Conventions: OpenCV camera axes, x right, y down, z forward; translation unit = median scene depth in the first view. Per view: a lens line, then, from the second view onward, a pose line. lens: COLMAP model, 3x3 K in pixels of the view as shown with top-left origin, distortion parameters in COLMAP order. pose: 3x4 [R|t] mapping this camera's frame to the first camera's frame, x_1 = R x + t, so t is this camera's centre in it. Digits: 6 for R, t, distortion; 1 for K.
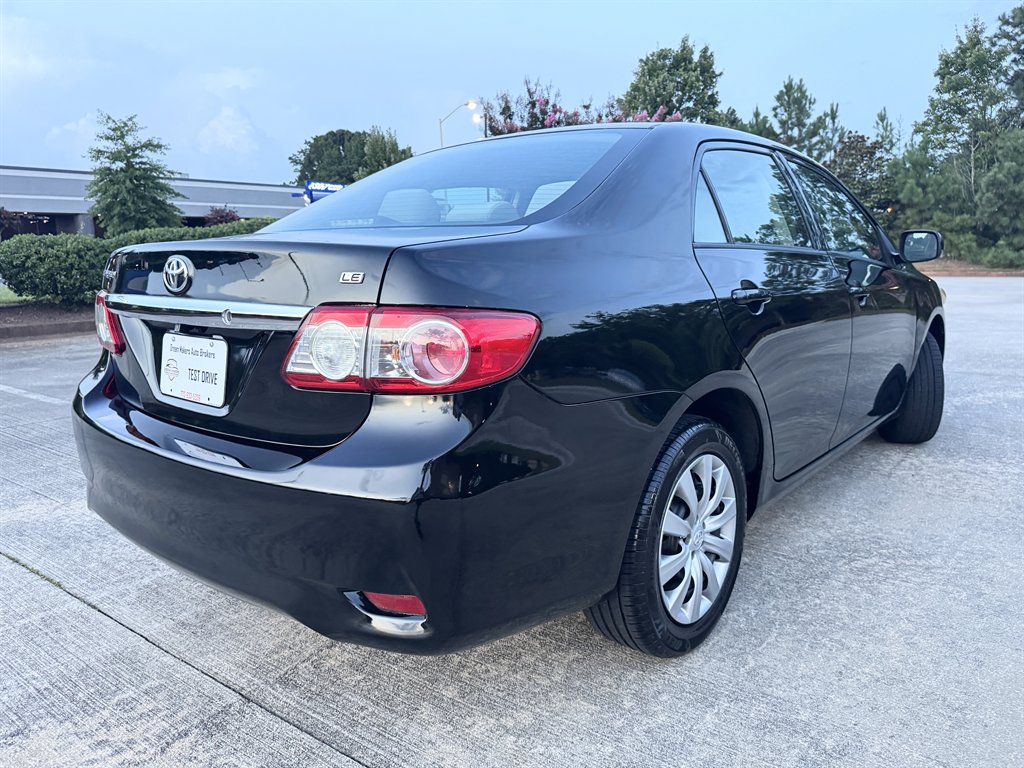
lens RADIAL K [[729.5, 0, 510.0], [0, 729.5, 387.1], [0, 0, 1]] dist [0.003189, -0.009900]
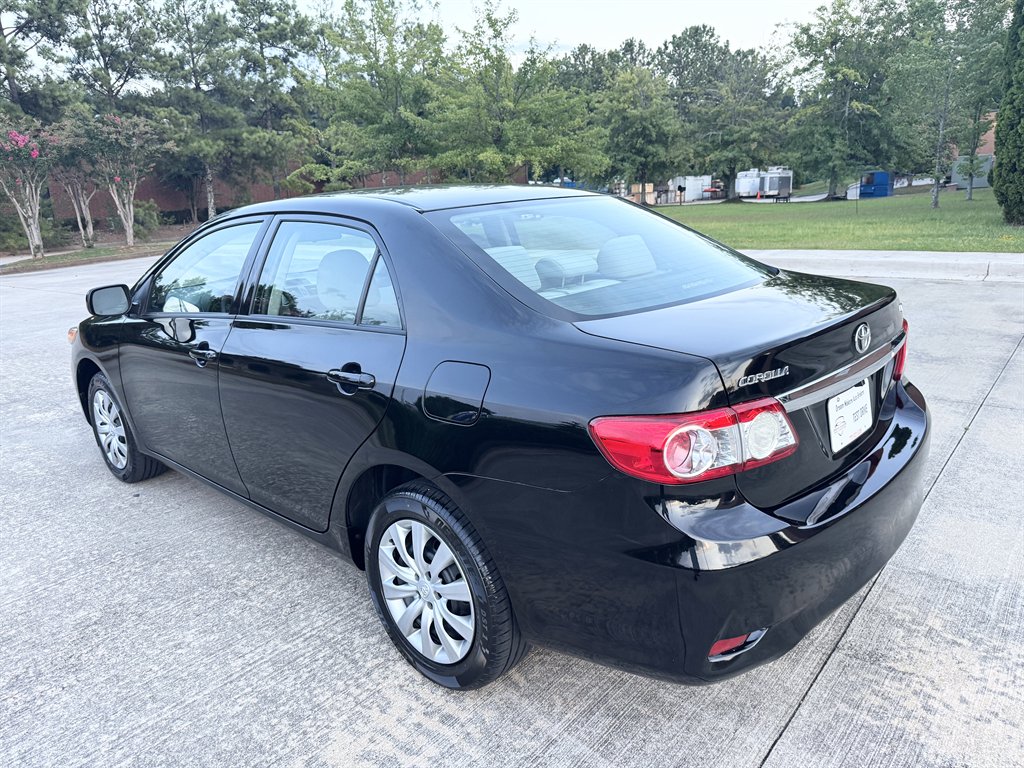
lens RADIAL K [[727.0, 0, 513.6], [0, 727.0, 385.0], [0, 0, 1]] dist [0.001179, -0.006456]
pose [[0.055150, -0.246129, 0.967667, -0.817711], [0.229800, 0.946254, 0.227586, -0.236888], [-0.971674, 0.209818, 0.108747, 0.704724]]
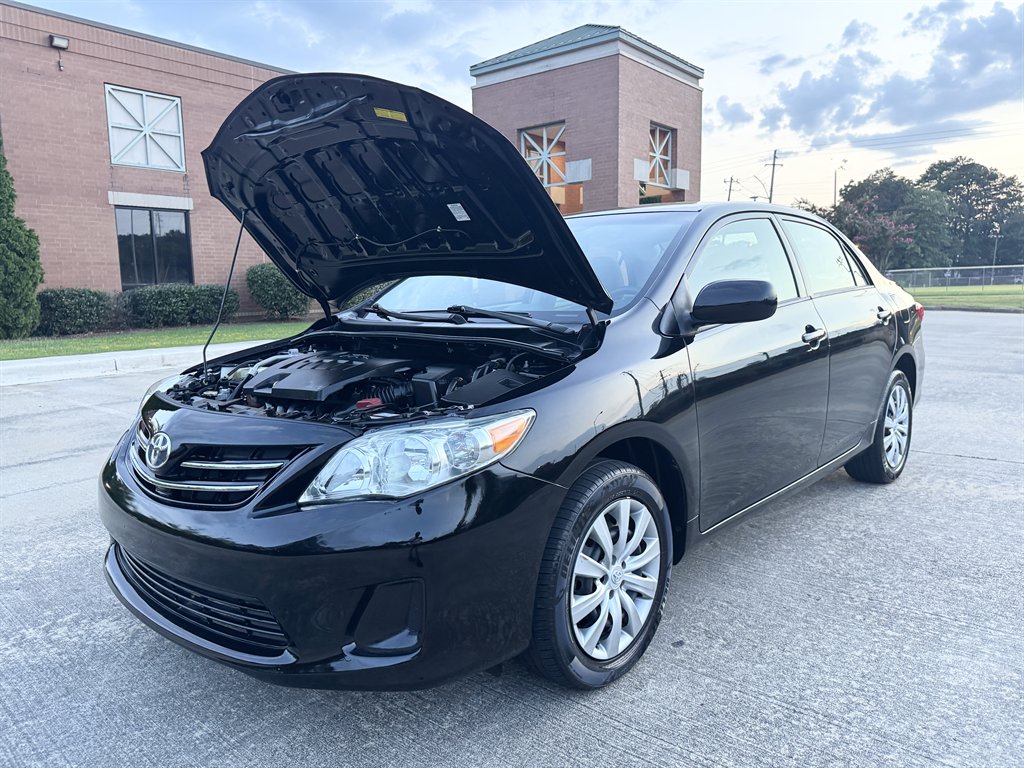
lens RADIAL K [[730.5, 0, 513.4], [0, 730.5, 380.6], [0, 0, 1]] dist [-0.000880, -0.004992]
pose [[-0.998524, 0.034013, 0.042349, 0.322545], [0.045356, 0.951098, 0.305543, -0.395390], [-0.029886, 0.307012, -0.951236, 2.010542]]
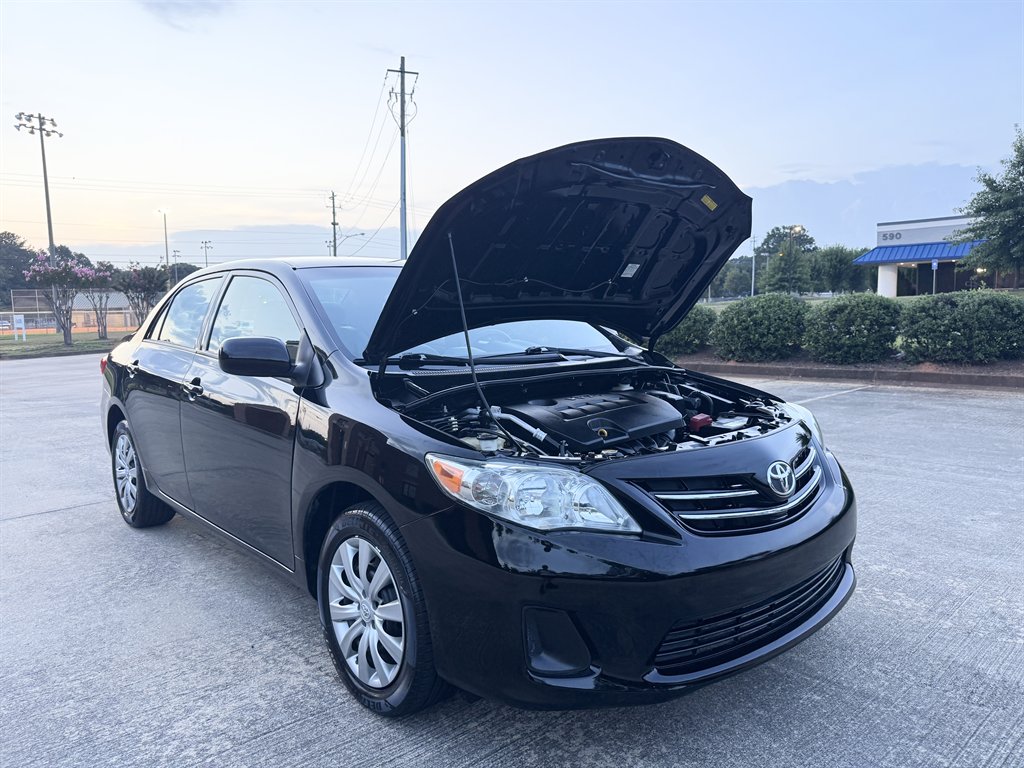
lens RADIAL K [[722.7, 0, 512.4], [0, 722.7, 386.4], [0, 0, 1]] dist [0.004185, -0.006113]
pose [[-0.138425, 0.119518, -0.983135, 1.250075], [-0.159237, 0.977090, 0.141204, -0.307414], [0.977488, 0.176097, -0.116222, 1.325849]]
